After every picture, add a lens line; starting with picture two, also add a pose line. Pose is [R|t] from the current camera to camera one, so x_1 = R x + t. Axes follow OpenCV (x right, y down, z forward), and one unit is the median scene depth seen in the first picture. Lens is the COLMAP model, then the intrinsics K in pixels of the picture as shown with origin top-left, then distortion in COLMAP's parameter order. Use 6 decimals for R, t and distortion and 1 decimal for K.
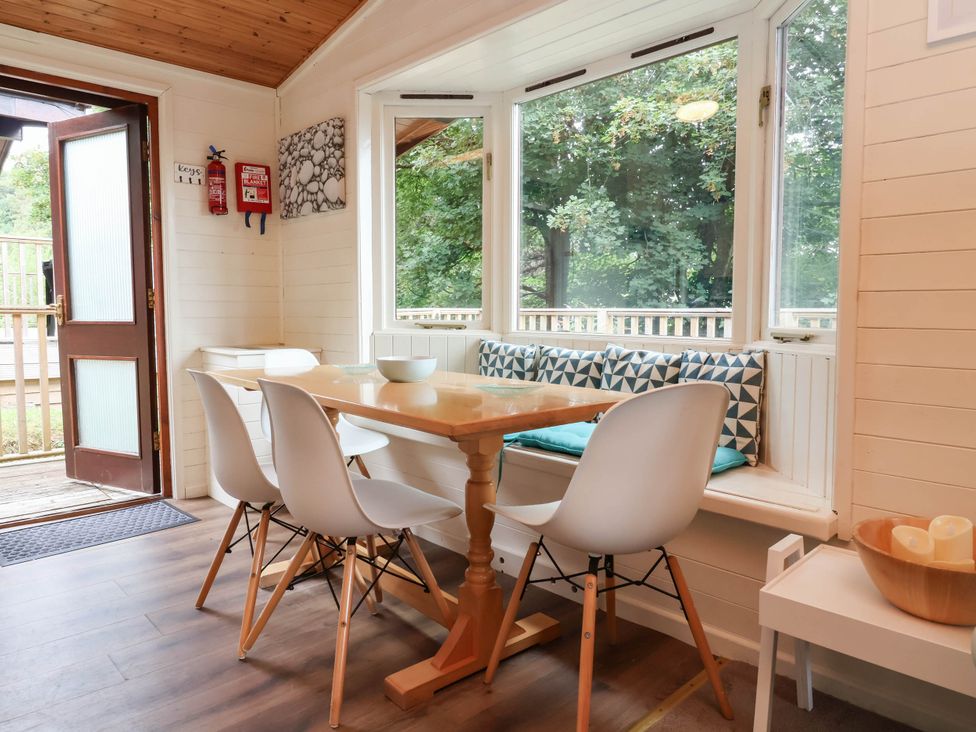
lens RADIAL K [[648.7, 0, 492.4], [0, 648.7, 362.7], [0, 0, 1]] dist [0.004930, -0.009723]
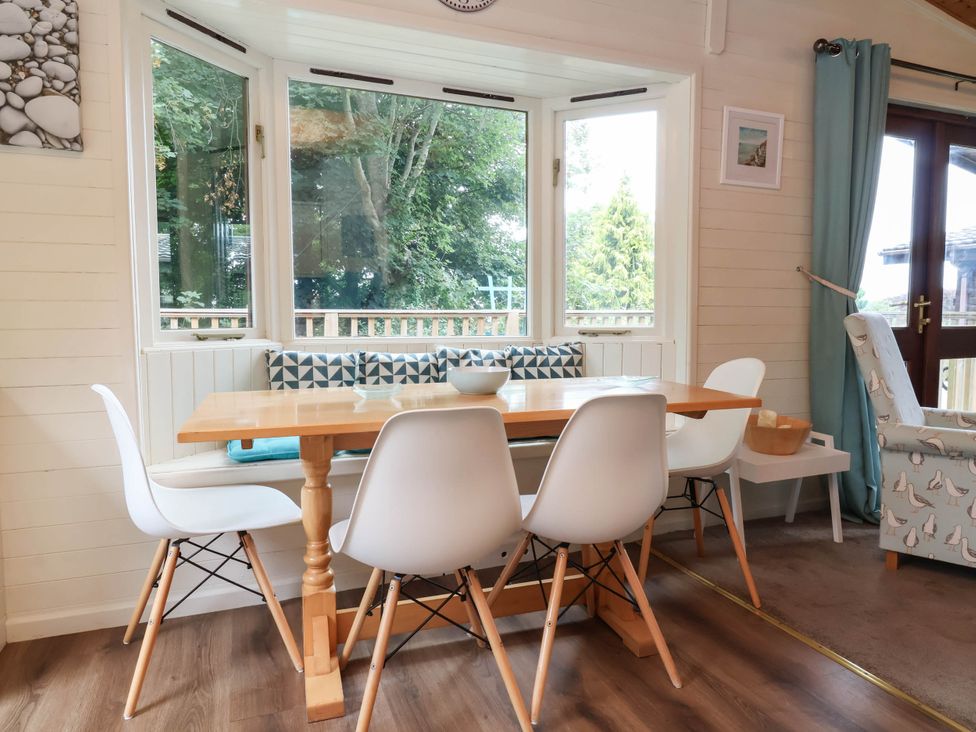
lens RADIAL K [[648.7, 0, 490.9], [0, 648.7, 363.4], [0, 0, 1]] dist [0.004930, -0.009723]
pose [[0.372089, -0.077847, 0.924927, -0.682822], [0.072081, 0.995891, 0.054823, -0.044451], [-0.925394, 0.046270, 0.376171, 0.425476]]
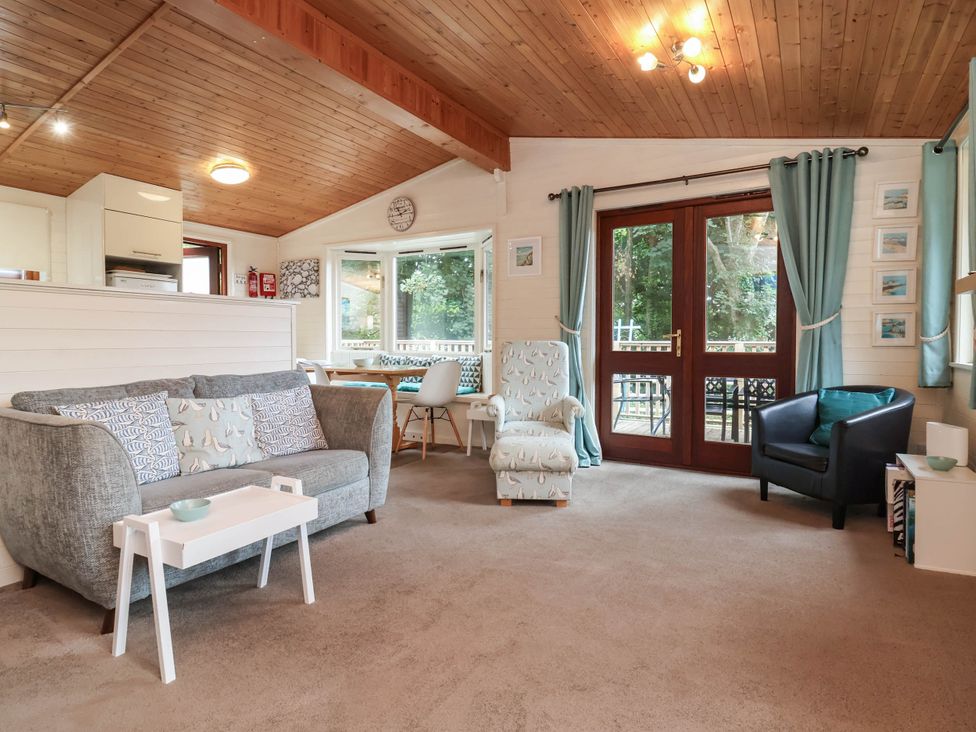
lens RADIAL K [[526.3, 0, 493.8], [0, 526.3, 362.8], [0, 0, 1]] dist [-0.007816, -0.007861]
pose [[0.963456, -0.009269, 0.267708, -0.133558], [0.019395, 0.999192, -0.035203, 0.071035], [-0.267165, 0.039109, 0.962857, -0.961735]]
